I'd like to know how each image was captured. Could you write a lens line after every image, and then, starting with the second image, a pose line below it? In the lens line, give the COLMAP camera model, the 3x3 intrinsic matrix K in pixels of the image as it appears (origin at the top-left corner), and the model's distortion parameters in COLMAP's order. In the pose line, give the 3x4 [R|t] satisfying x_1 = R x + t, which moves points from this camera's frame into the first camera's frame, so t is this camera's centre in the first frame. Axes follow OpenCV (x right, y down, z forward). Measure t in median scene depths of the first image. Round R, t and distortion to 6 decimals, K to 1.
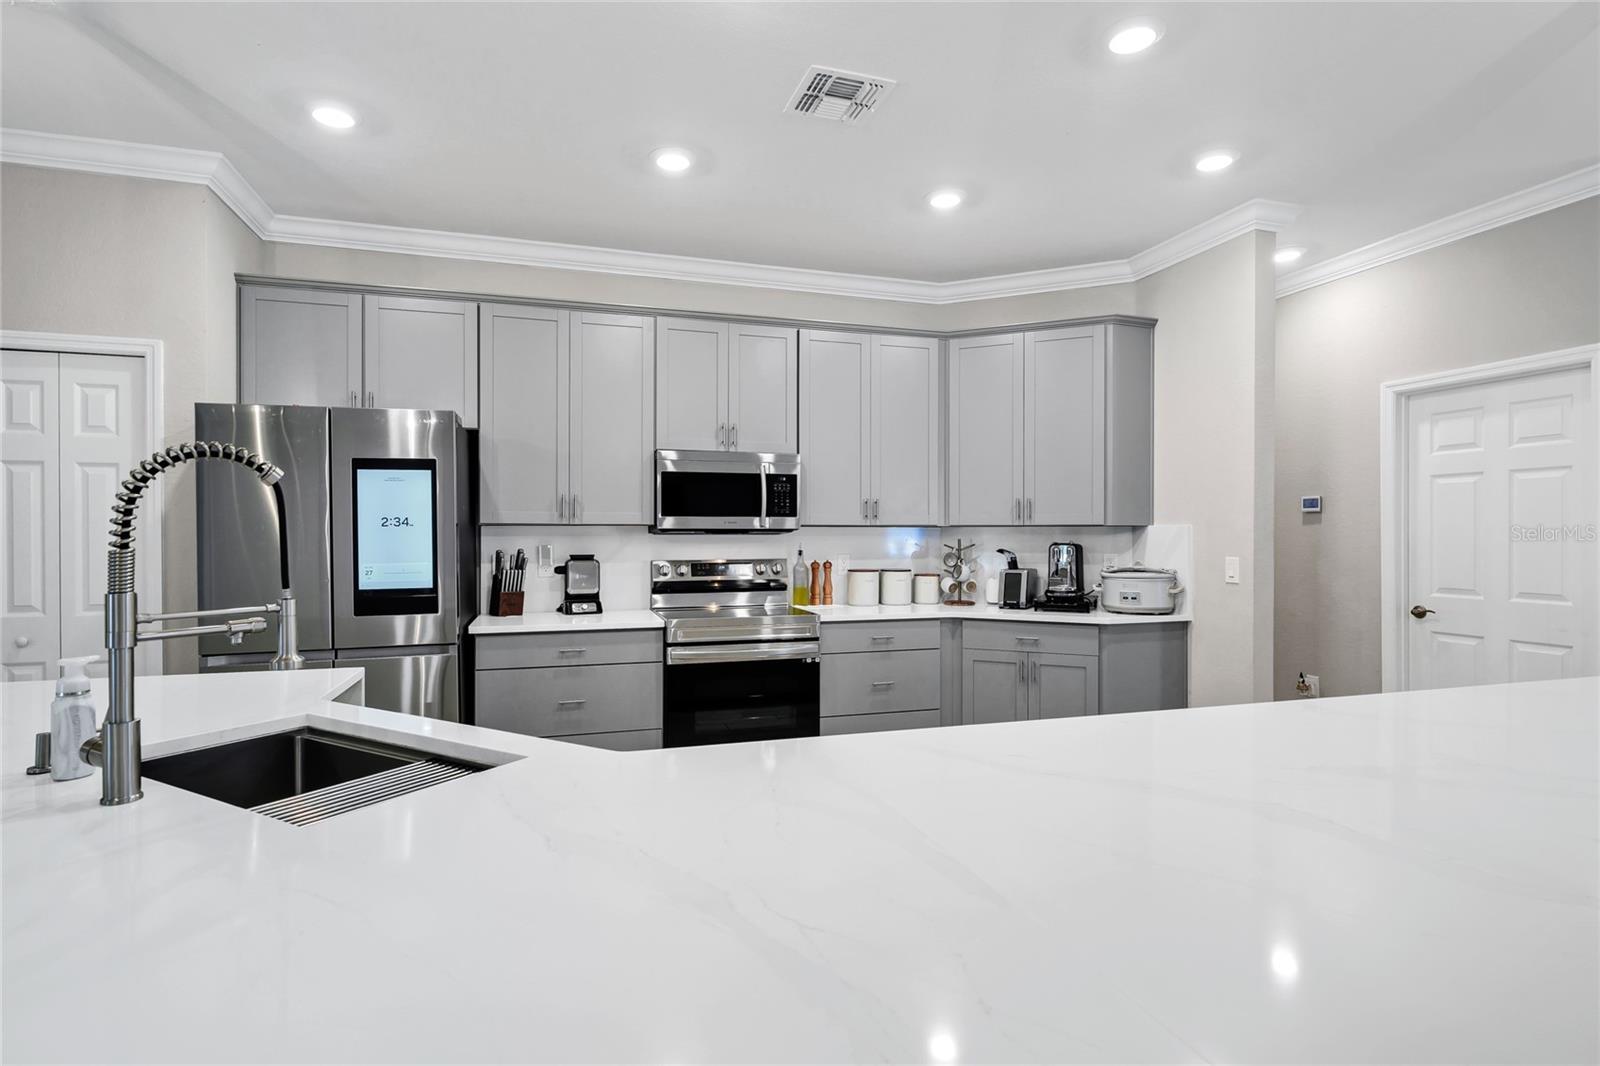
lens RADIAL K [[846.1, 0, 798.1], [0, 846.1, 537.2], [0, 0, 1]] dist [0.008284, -0.000450]
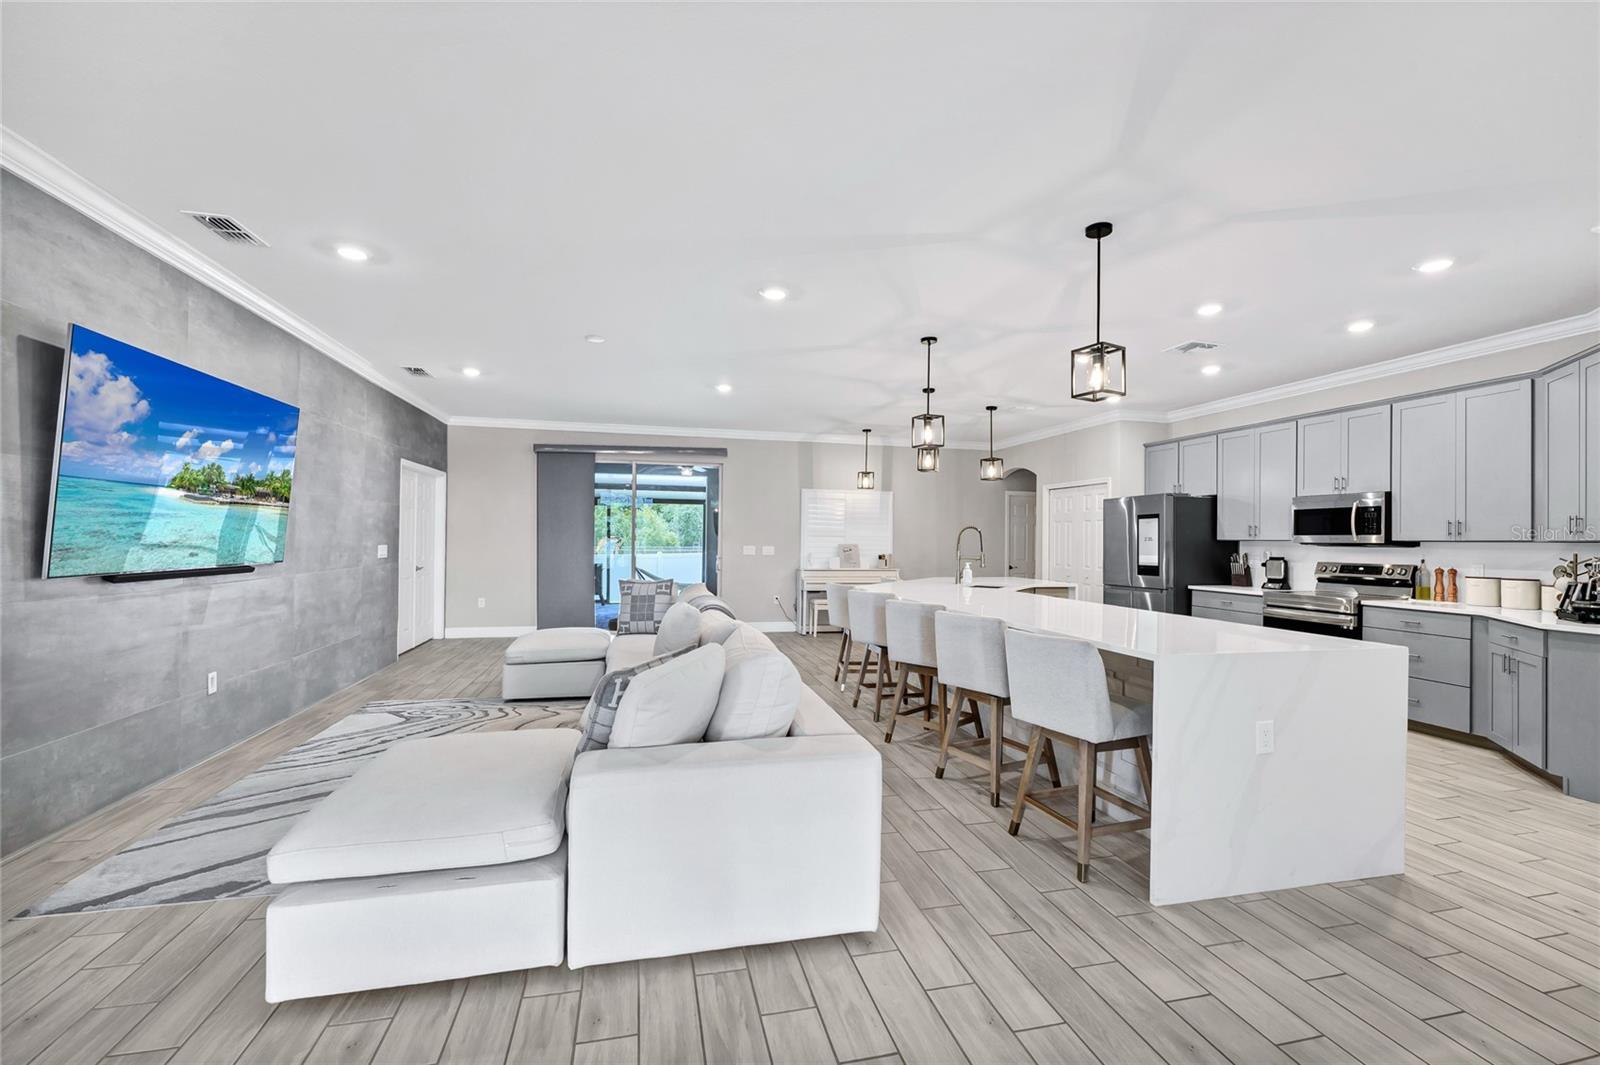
lens RADIAL K [[667.3, 0, 787.5], [0, 667.3, 536.8], [0, 0, 1]] dist [-0.000075, -0.001208]
pose [[-0.087528, -0.007224, -0.996136, 1.255914], [-0.019211, 0.999800, -0.005563, 0.005611], [0.995977, 0.018650, -0.087649, 0.083378]]
